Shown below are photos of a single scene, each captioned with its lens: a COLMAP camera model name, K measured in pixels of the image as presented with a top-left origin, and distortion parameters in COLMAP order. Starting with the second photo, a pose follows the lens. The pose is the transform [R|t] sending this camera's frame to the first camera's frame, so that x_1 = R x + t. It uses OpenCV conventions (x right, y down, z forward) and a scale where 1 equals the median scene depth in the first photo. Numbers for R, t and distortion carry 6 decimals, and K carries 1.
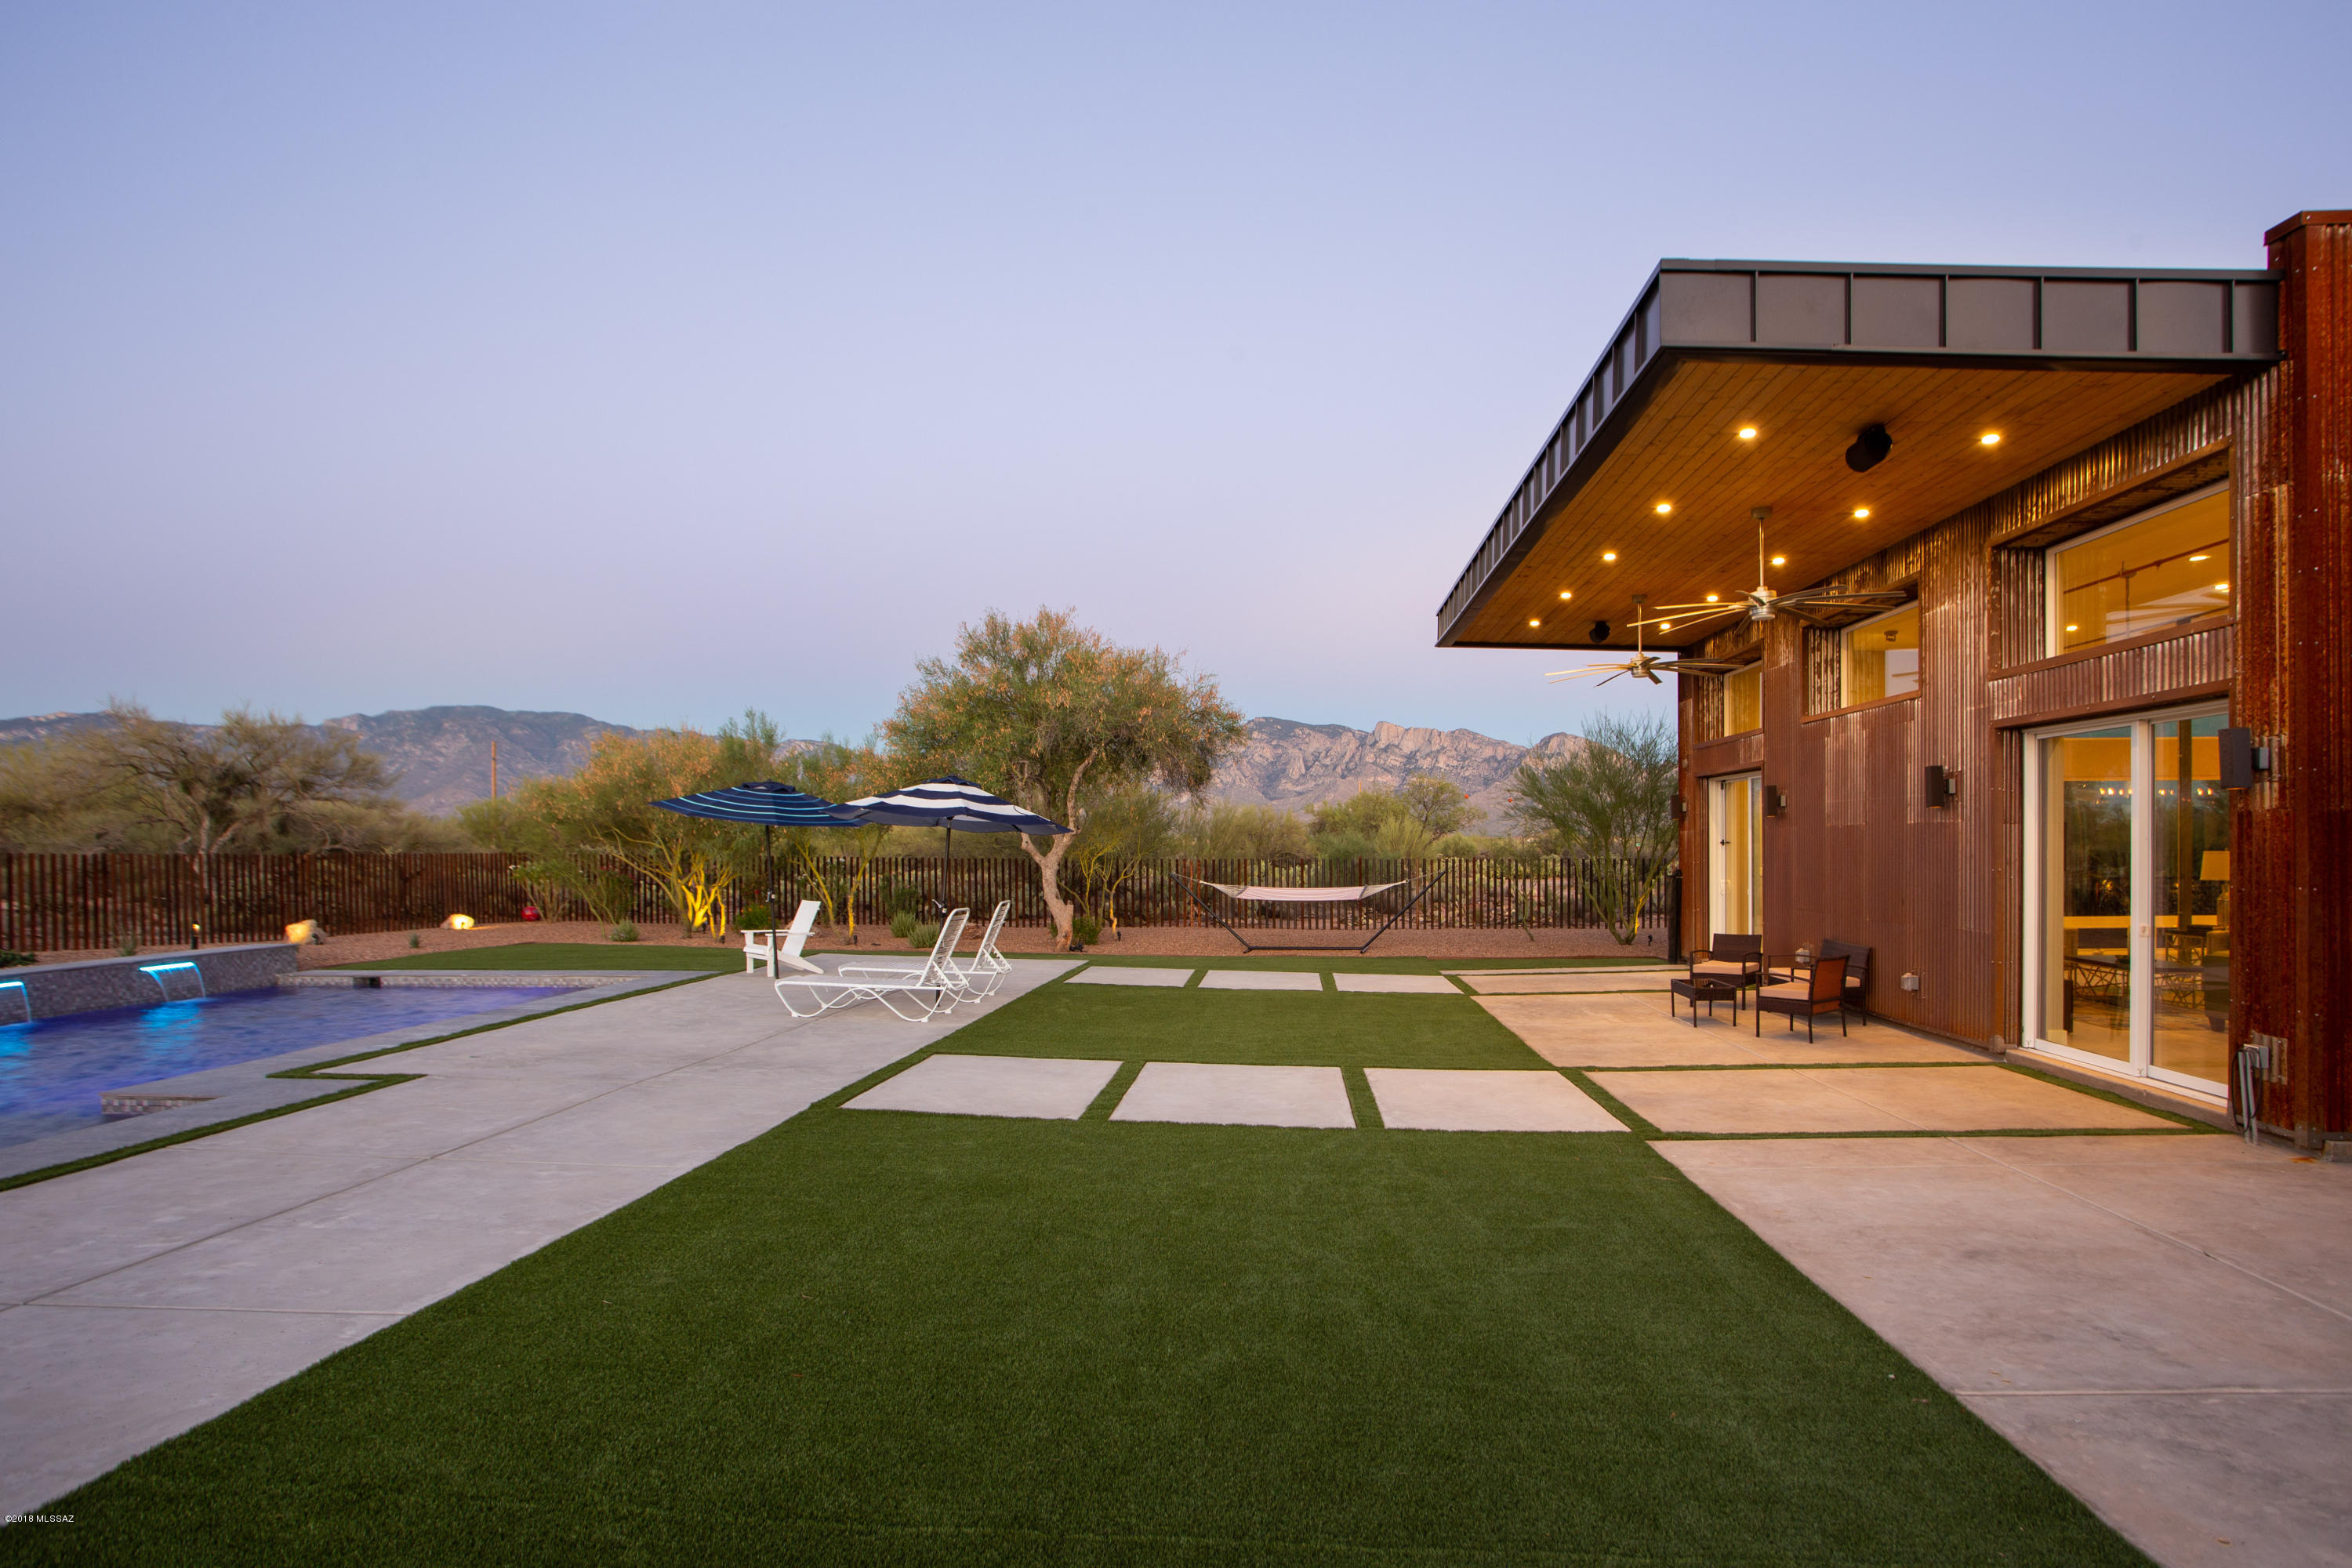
lens RADIAL K [[1232.8, 0, 1161.7], [0, 1232.8, 862.6], [0, 0, 1]] dist [-0.042568, 0.013422]
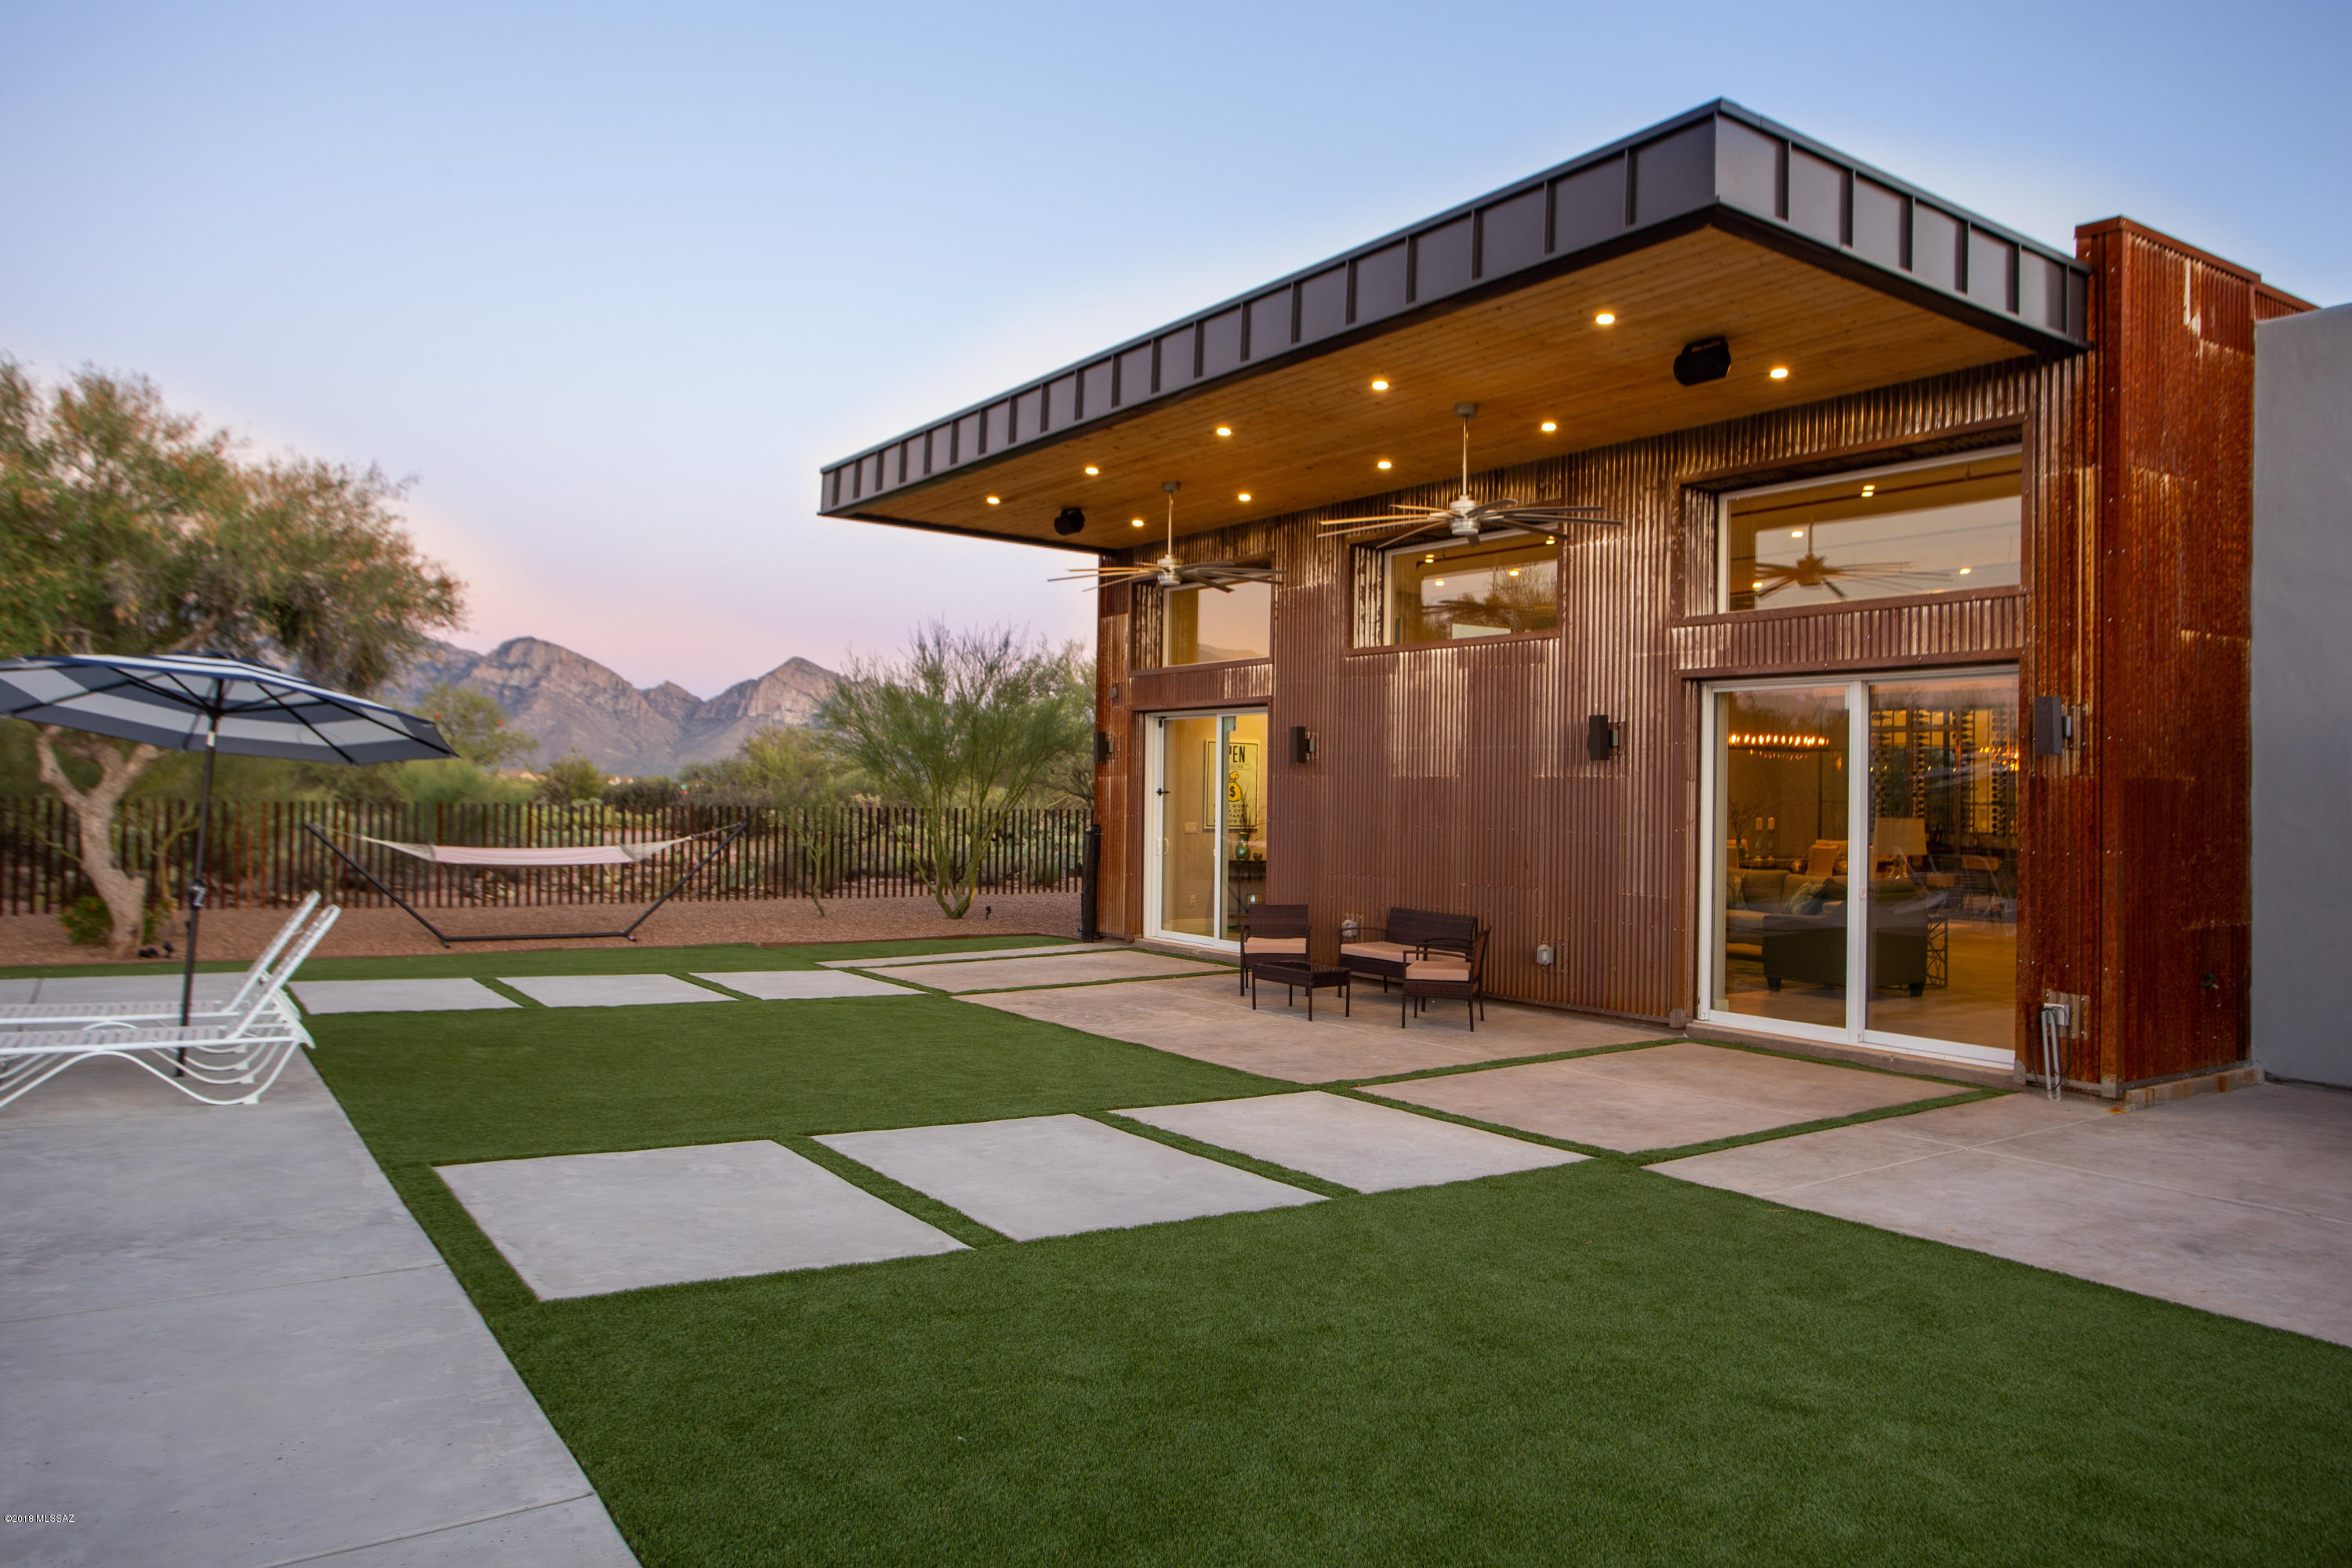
lens RADIAL K [[1612.4, 0, 1207.0], [0, 1612.4, 771.8], [0, 0, 1]] dist [-0.023792, 0.018706]
pose [[0.797296, 0.021470, 0.603207, -0.448254], [-0.007515, 0.999643, -0.025648, -0.005788], [-0.603542, 0.015916, 0.797172, 0.299008]]
